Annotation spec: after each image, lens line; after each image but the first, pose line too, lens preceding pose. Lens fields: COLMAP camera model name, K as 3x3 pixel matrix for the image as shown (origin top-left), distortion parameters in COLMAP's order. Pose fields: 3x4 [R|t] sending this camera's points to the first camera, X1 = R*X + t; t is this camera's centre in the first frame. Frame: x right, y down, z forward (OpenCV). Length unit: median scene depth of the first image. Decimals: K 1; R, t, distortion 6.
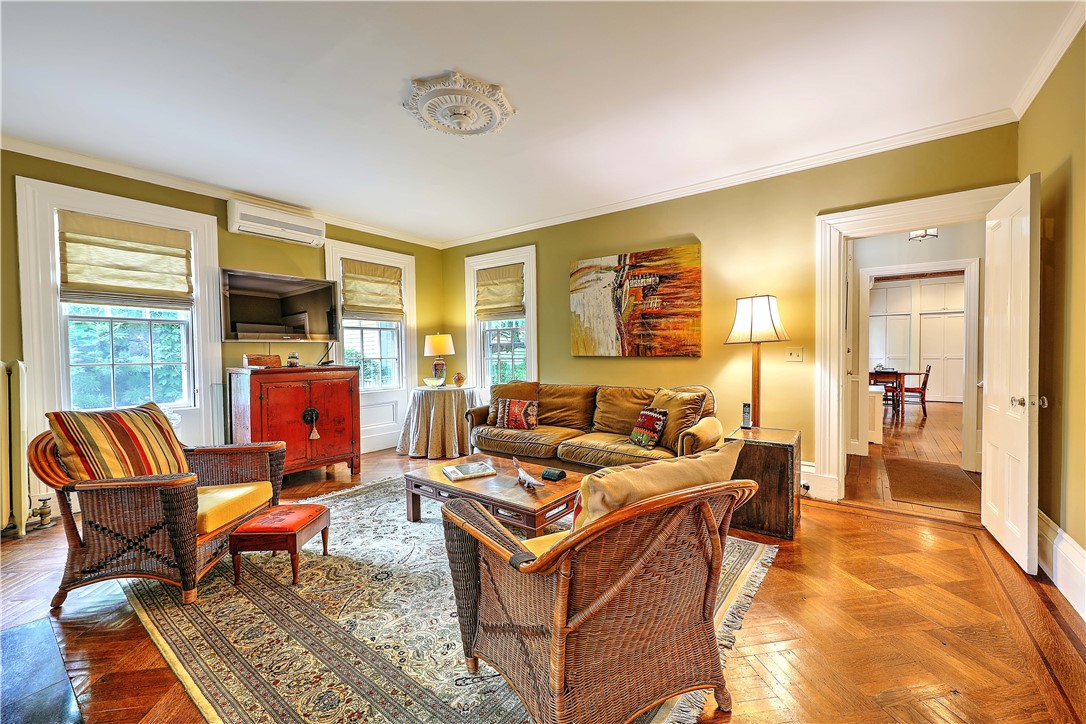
lens RADIAL K [[439.1, 0, 548.7], [0, 439.1, 364.0], [0, 0, 1]] dist [-0.001163, -0.000094]
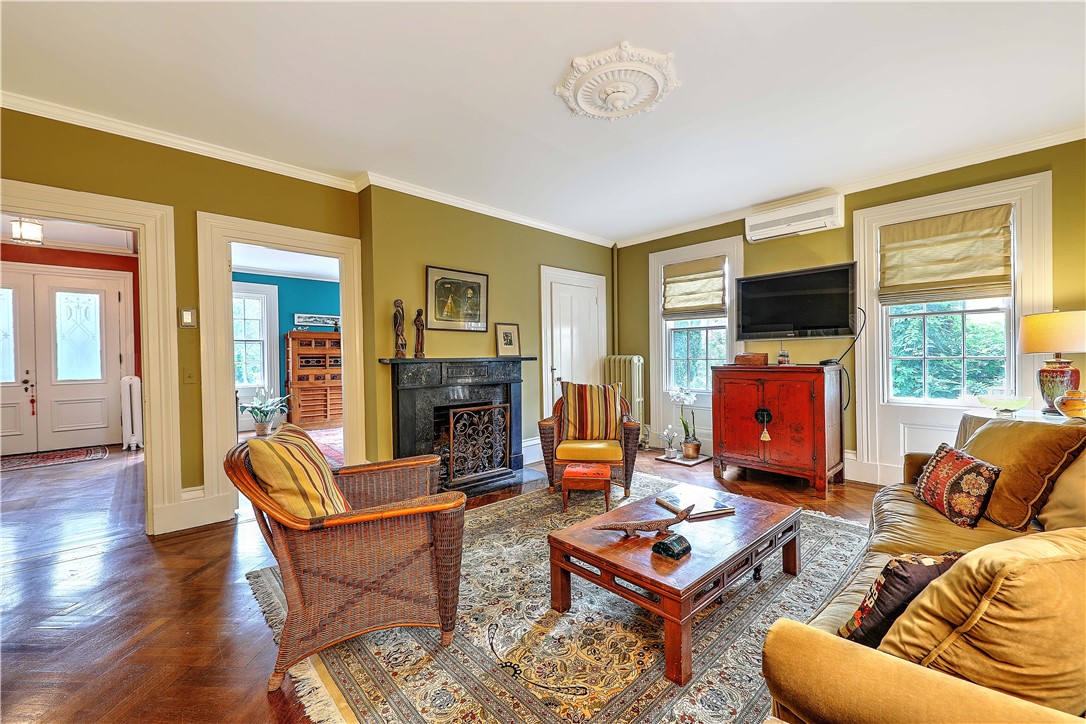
lens RADIAL K [[439.1, 0, 541.4], [0, 439.1, 362.6], [0, 0, 1]] dist [-0.001163, -0.000094]
pose [[-0.186301, 0.024855, -0.982178, 0.497805], [-0.013189, 0.999527, 0.027796, -0.020070], [0.982404, 0.018132, -0.185885, 0.688543]]
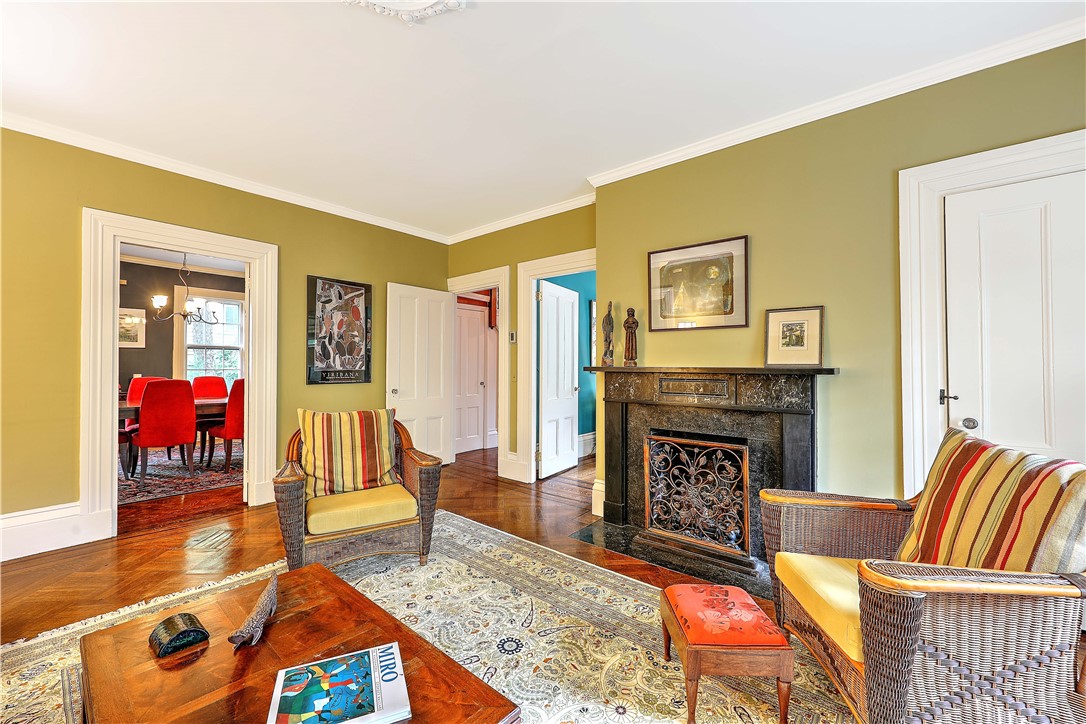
lens RADIAL K [[439.1, 0, 541.1], [0, 439.1, 355.6], [0, 0, 1]] dist [-0.001163, -0.000094]
pose [[-0.997799, 0.011793, 0.065252, -0.296700], [0.012306, 0.999897, 0.007452, -0.028207], [-0.065158, 0.008239, -0.997841, 1.069974]]
